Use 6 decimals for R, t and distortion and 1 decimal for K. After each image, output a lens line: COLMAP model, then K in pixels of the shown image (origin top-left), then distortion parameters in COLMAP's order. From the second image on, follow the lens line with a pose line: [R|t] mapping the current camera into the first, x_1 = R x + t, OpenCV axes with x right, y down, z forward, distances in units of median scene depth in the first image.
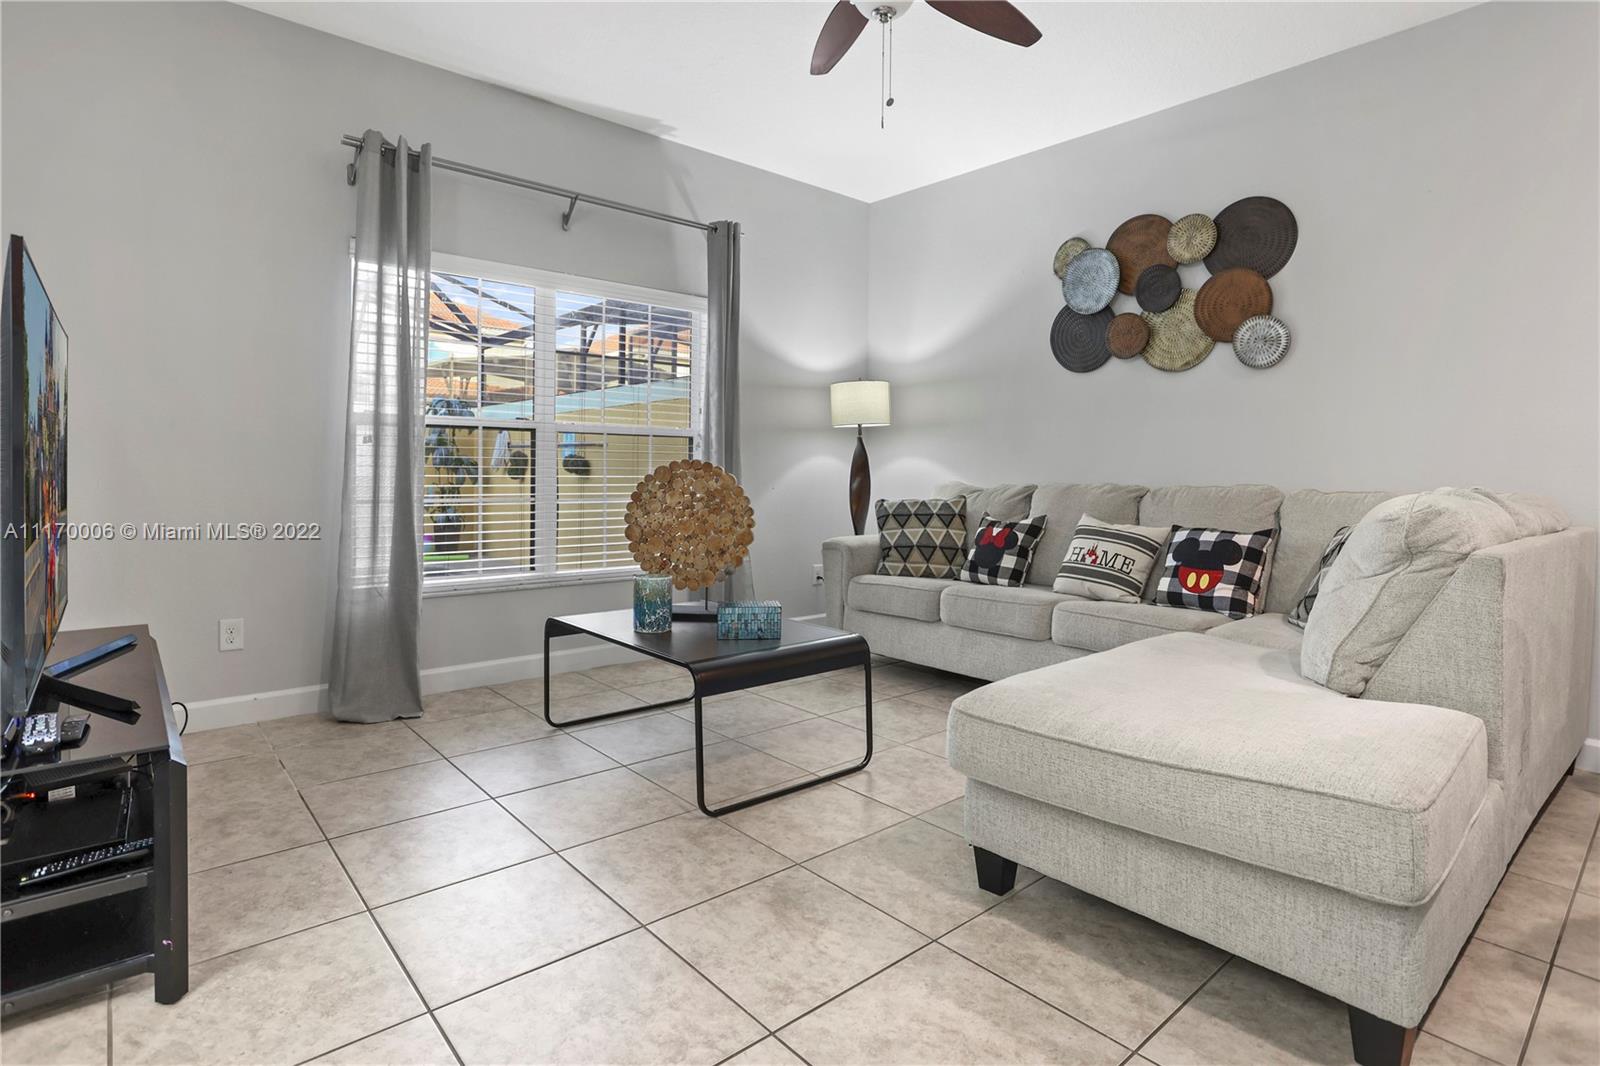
lens RADIAL K [[793.9, 0, 791.7], [0, 793.9, 471.6], [0, 0, 1]] dist [-0.005514, -0.000209]
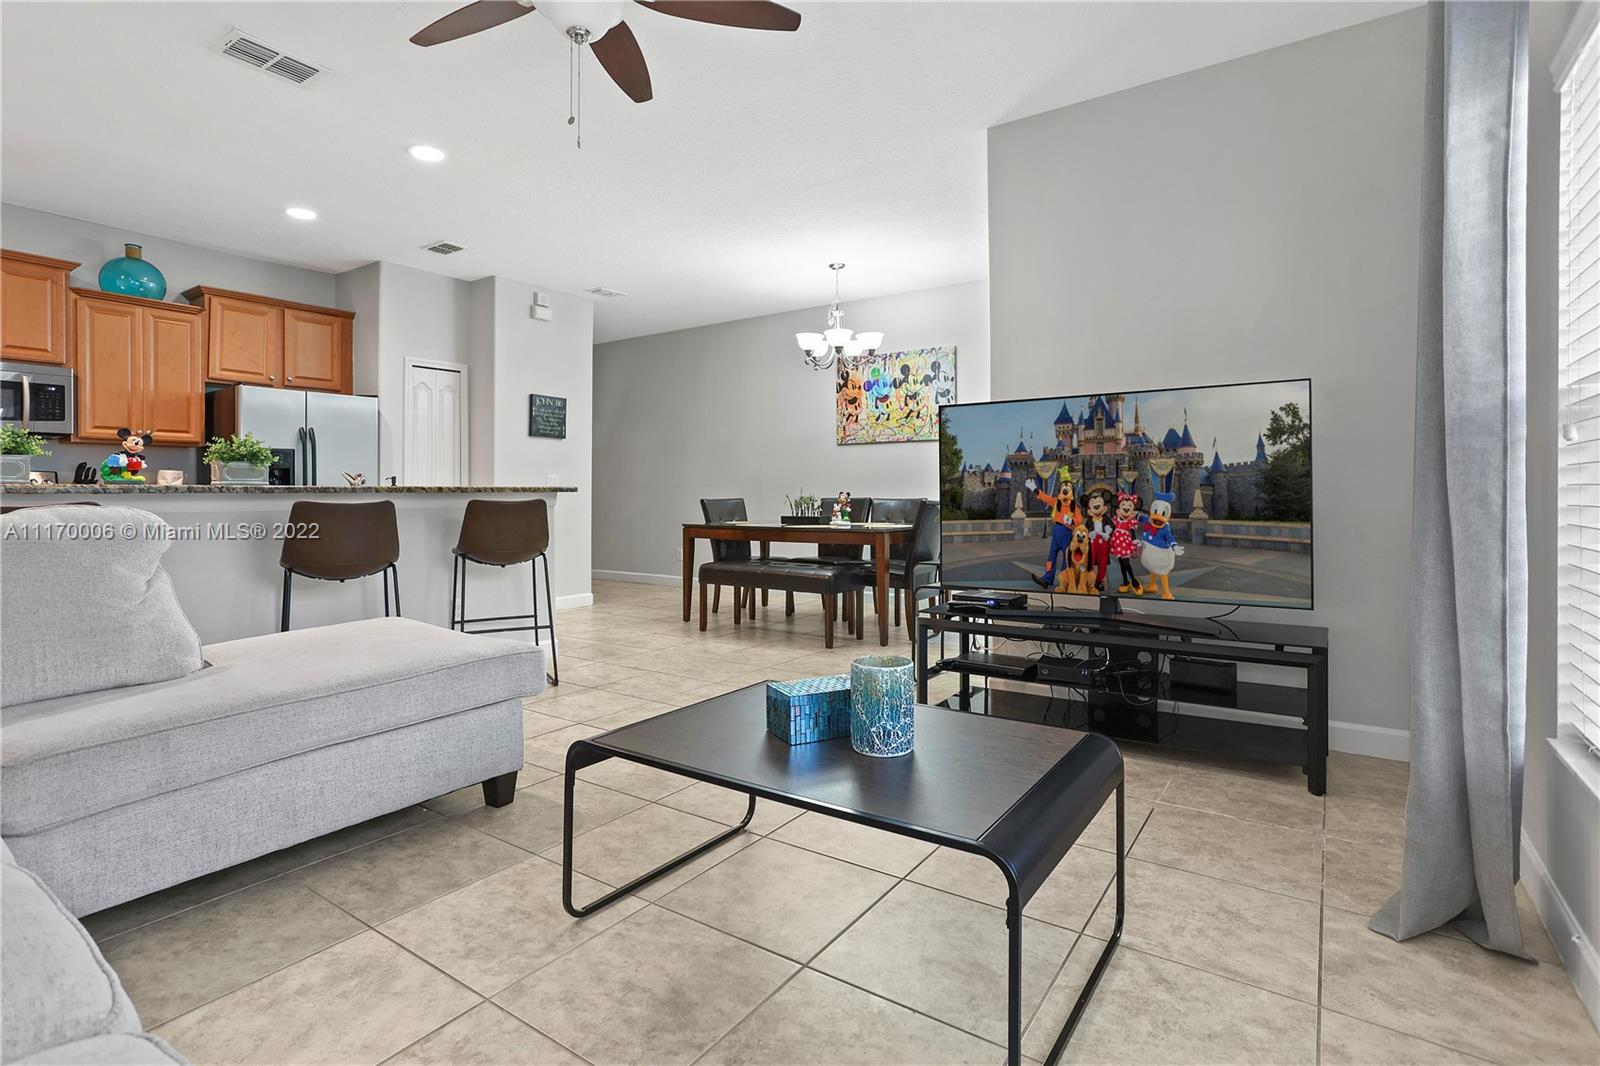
lens RADIAL K [[773.7, 0, 791.0], [0, 773.7, 482.1], [0, 0, 1]] dist [-0.002044, 0.003302]
pose [[-0.967387, -0.007440, -0.253193, 0.088179], [-0.004469, 0.999914, -0.012307, 0.000781], [0.253262, -0.010774, -0.967338, 1.782025]]
